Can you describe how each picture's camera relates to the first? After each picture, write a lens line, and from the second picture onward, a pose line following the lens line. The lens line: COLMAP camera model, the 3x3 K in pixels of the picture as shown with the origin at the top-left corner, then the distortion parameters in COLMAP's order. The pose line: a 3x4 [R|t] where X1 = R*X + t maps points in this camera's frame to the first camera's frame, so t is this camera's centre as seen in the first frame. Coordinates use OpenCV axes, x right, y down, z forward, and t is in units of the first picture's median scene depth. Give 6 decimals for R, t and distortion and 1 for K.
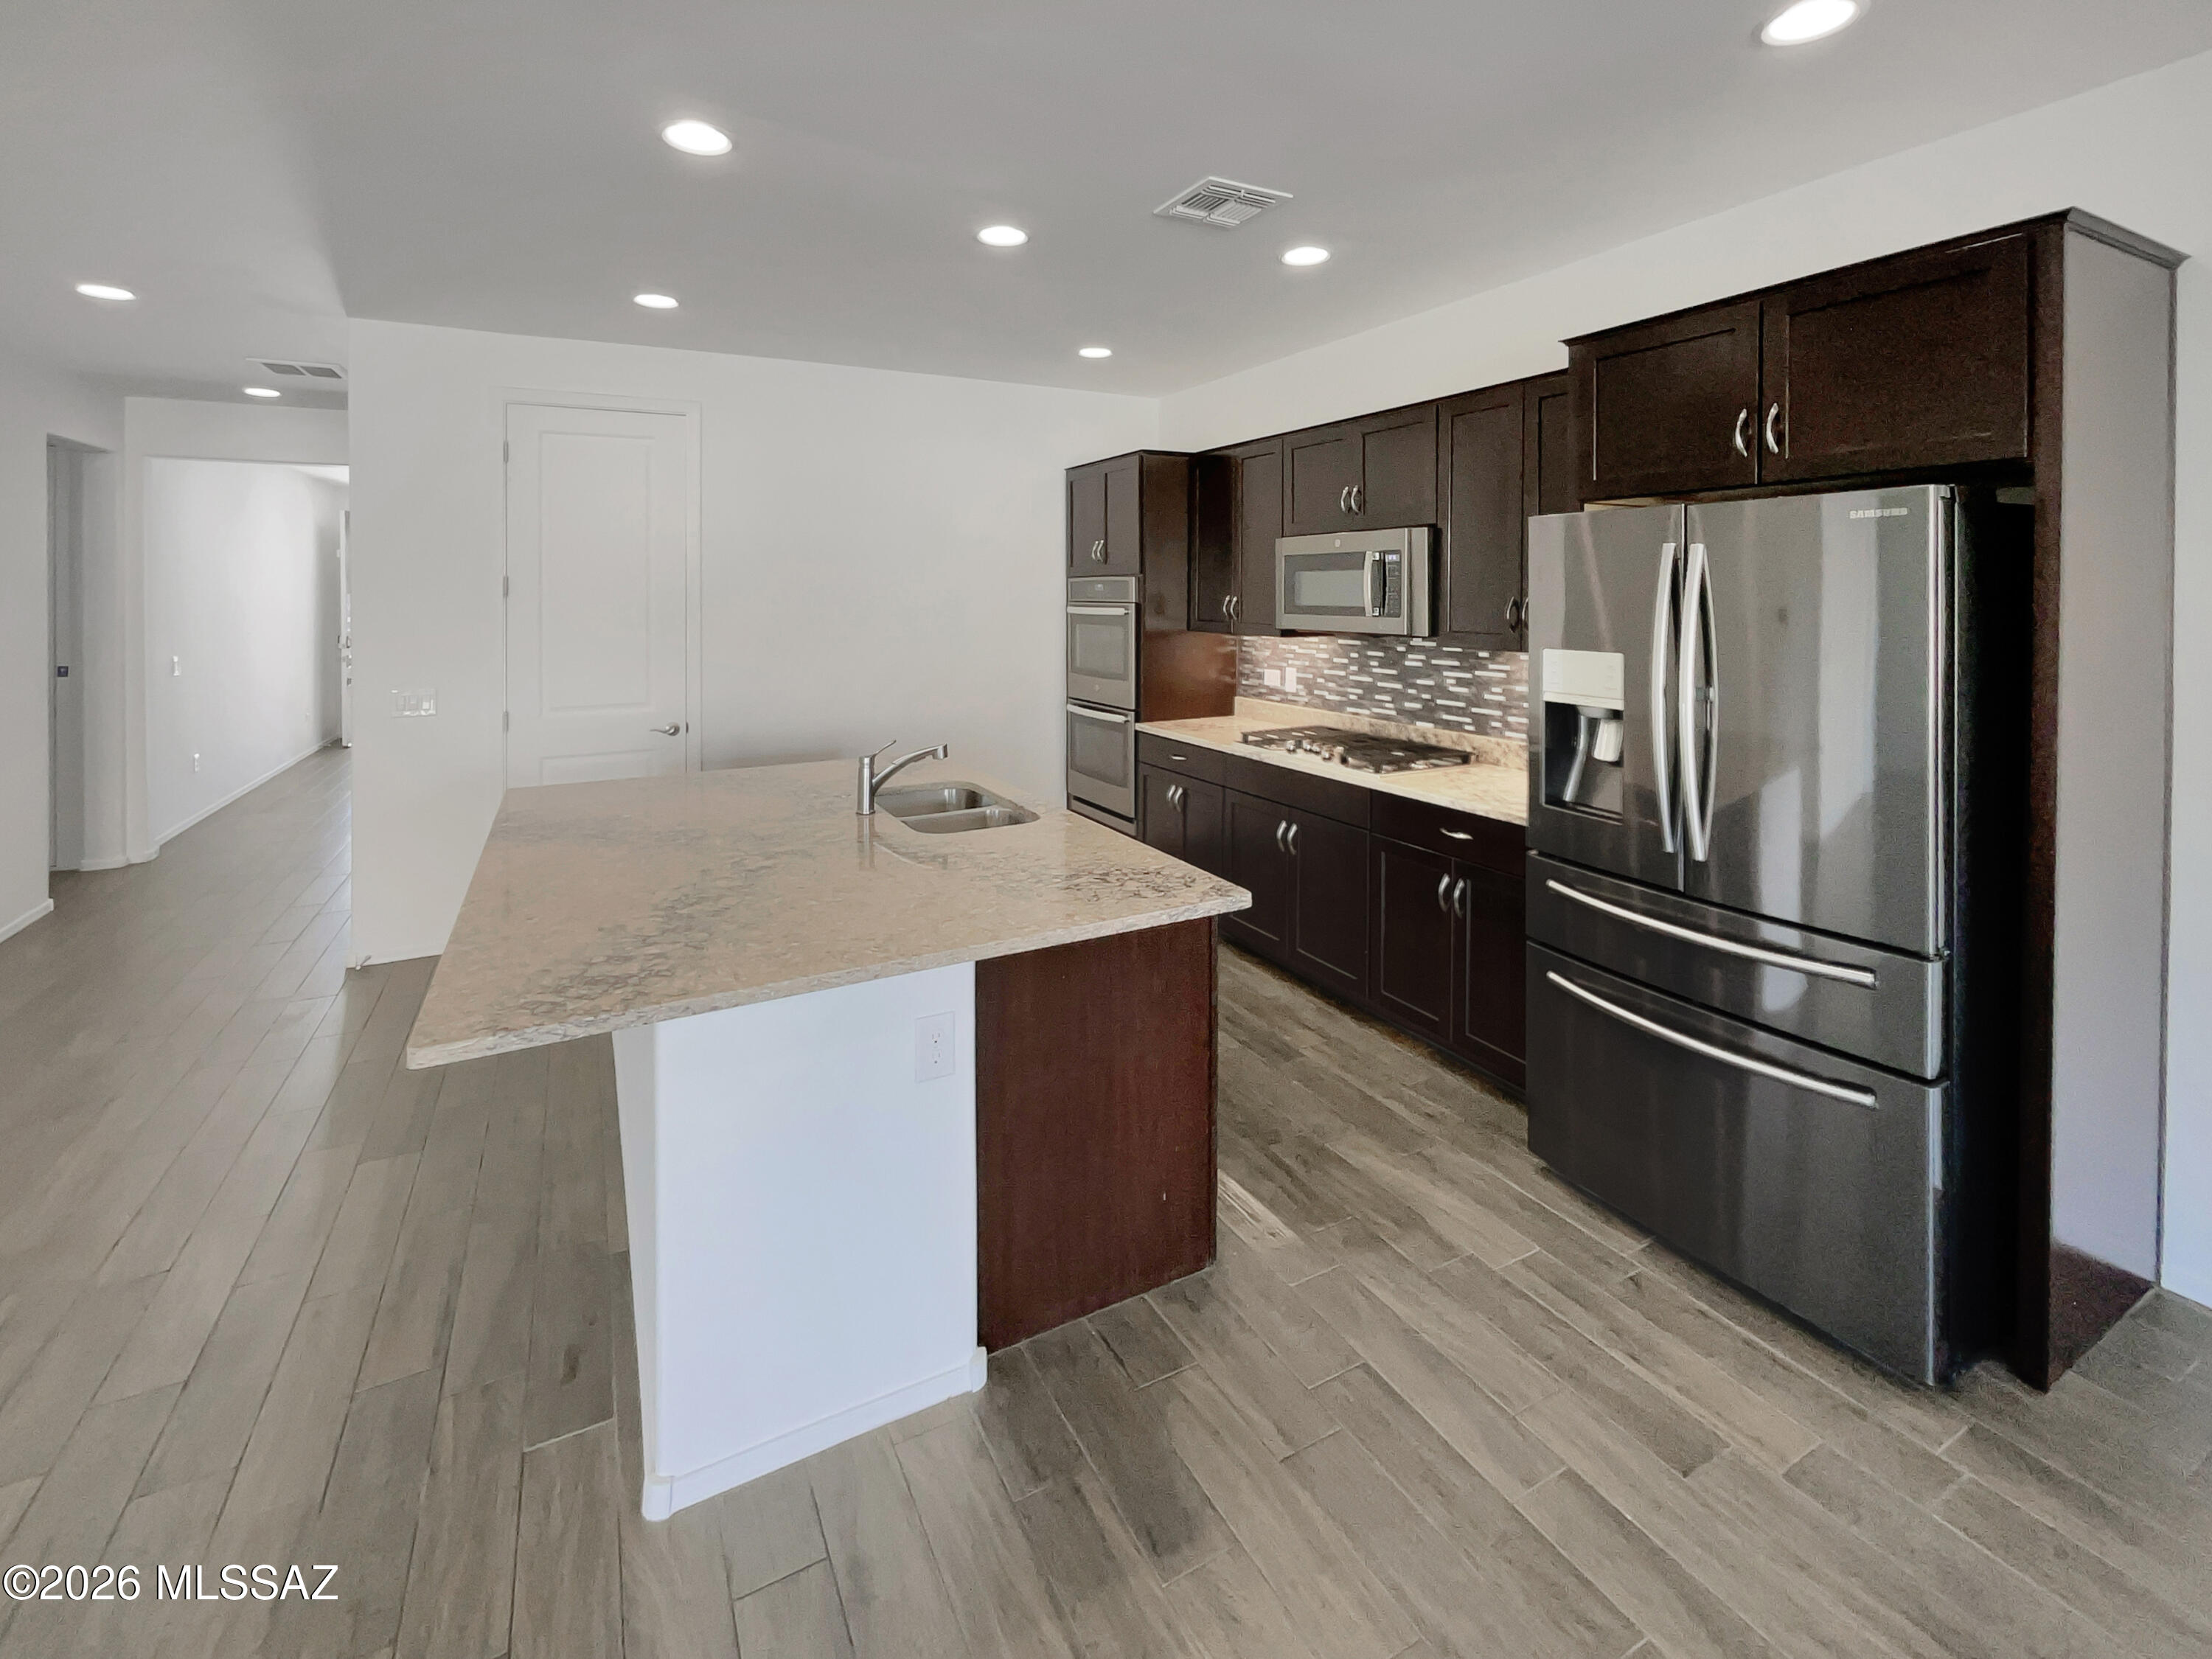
lens RADIAL K [[942.6, 0, 1086.7], [0, 942.6, 828.3], [0, 0, 1]] dist [0.004529, 0.000263]
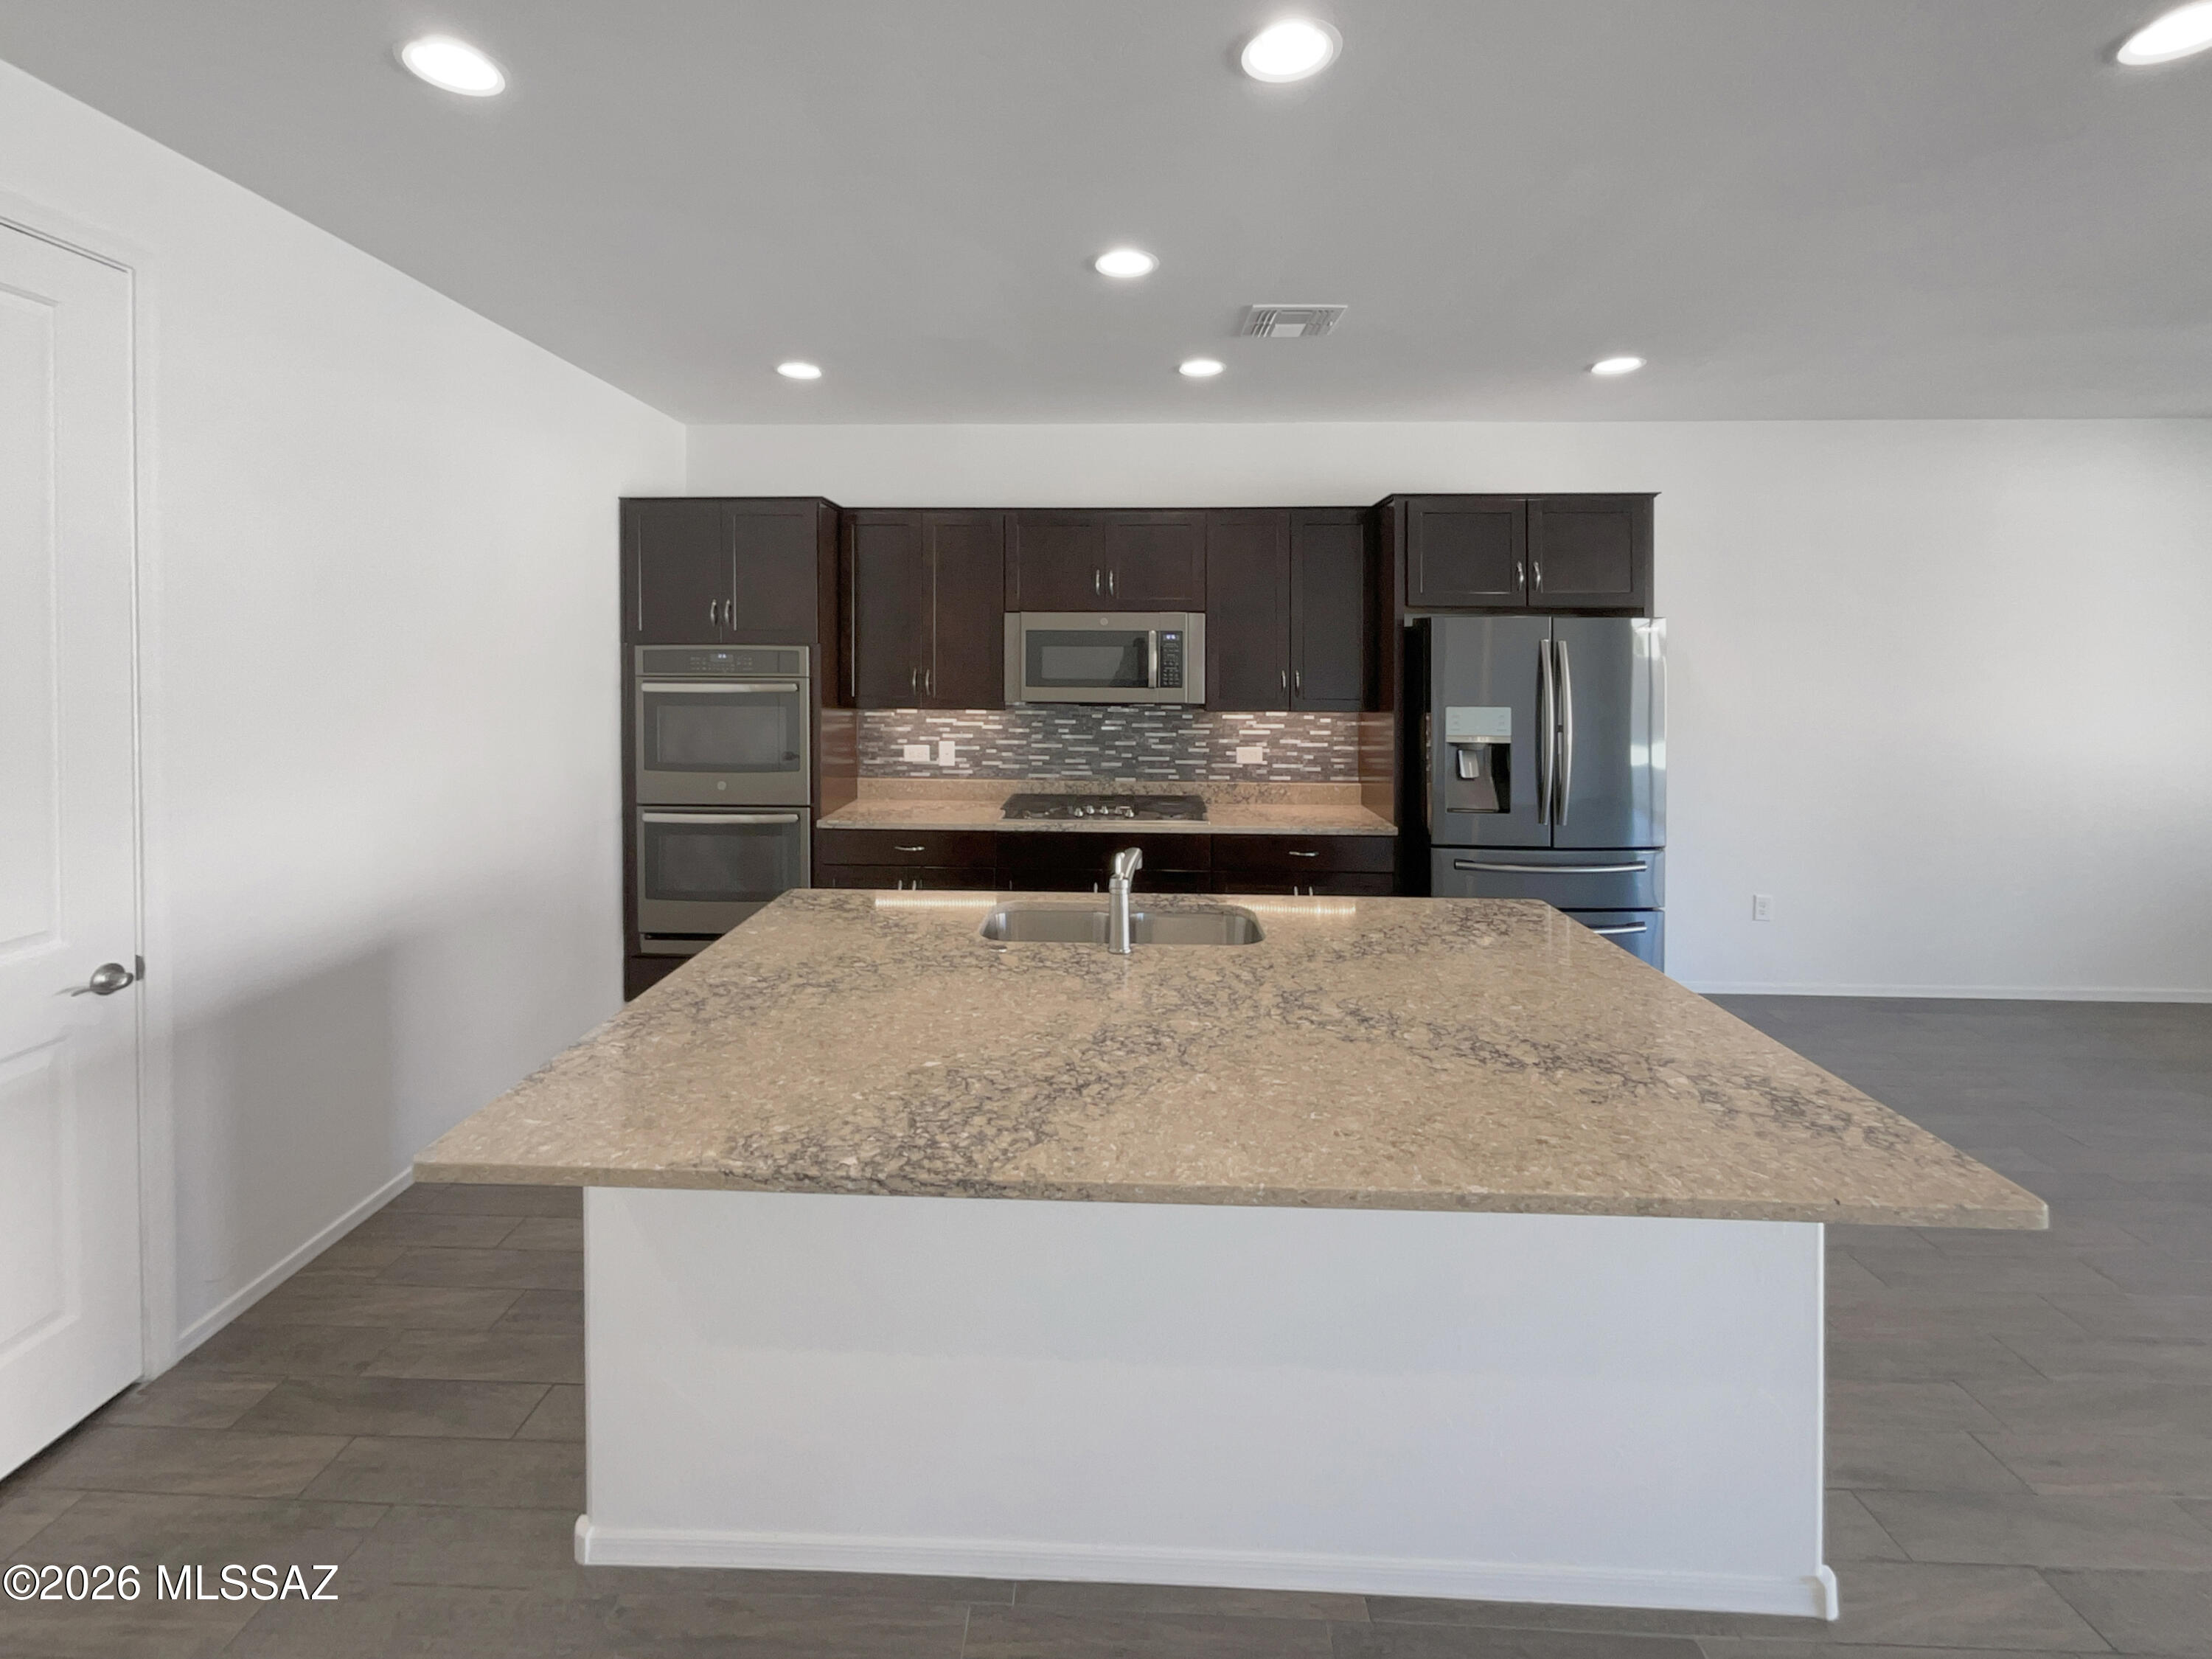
lens RADIAL K [[942.6, 0, 1090.5], [0, 942.6, 835.6], [0, 0, 1]] dist [0.004529, 0.000263]
pose [[0.484847, -0.149784, 0.861677, -0.637526], [0.205848, 0.977092, 0.054021, -0.109762], [-0.850029, 0.151183, 0.504573, 0.447516]]
